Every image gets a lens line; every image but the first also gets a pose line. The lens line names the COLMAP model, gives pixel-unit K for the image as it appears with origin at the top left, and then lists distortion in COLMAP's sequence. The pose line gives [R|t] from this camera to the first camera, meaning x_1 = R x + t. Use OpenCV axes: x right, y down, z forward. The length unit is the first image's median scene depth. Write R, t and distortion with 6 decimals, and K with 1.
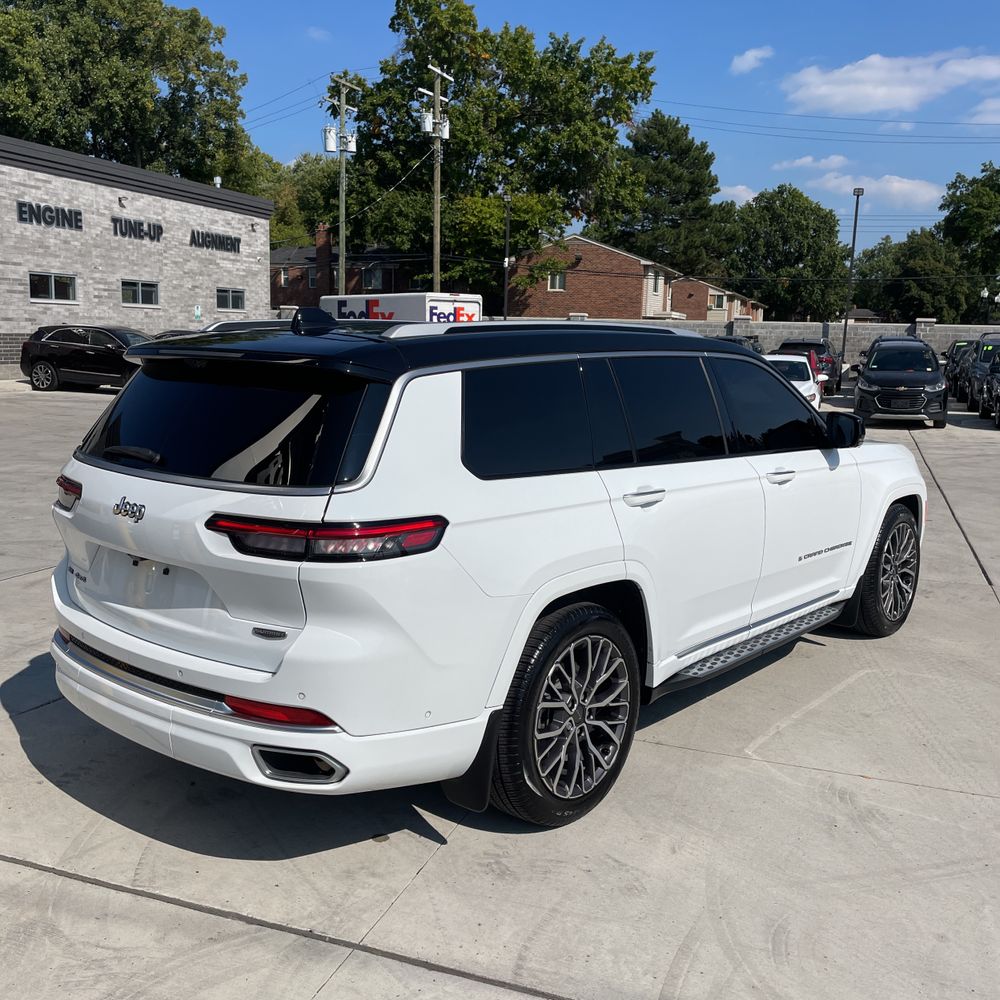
lens RADIAL K [[1009.8, 0, 504.5], [0, 1009.8, 500.5], [0, 0, 1]] dist [0.080707, -0.114031]
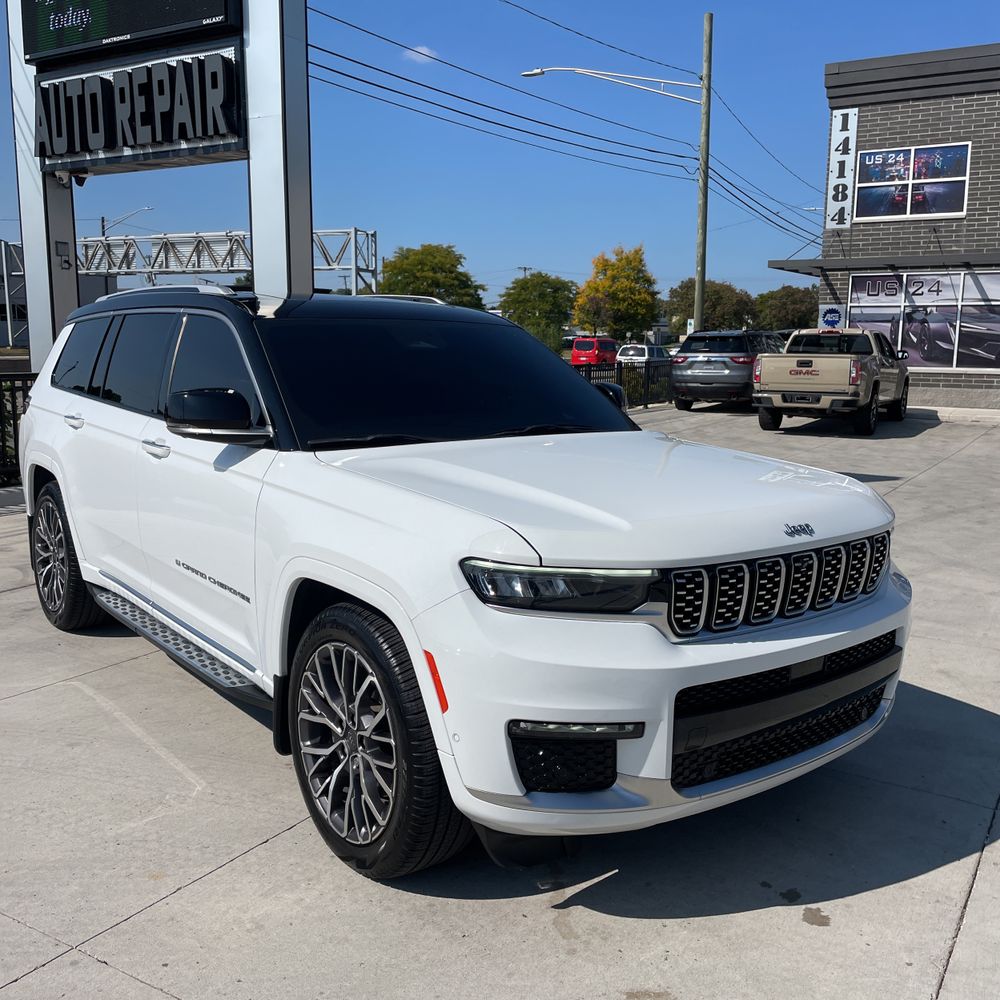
lens RADIAL K [[1009.8, 0, 504.5], [0, 1009.8, 500.5], [0, 0, 1]] dist [0.080707, -0.114031]
pose [[-0.209284, 0.128765, -0.969340, 0.170065], [-0.172572, 0.970869, 0.166227, -0.028341], [0.962507, 0.202070, -0.180966, 0.233295]]
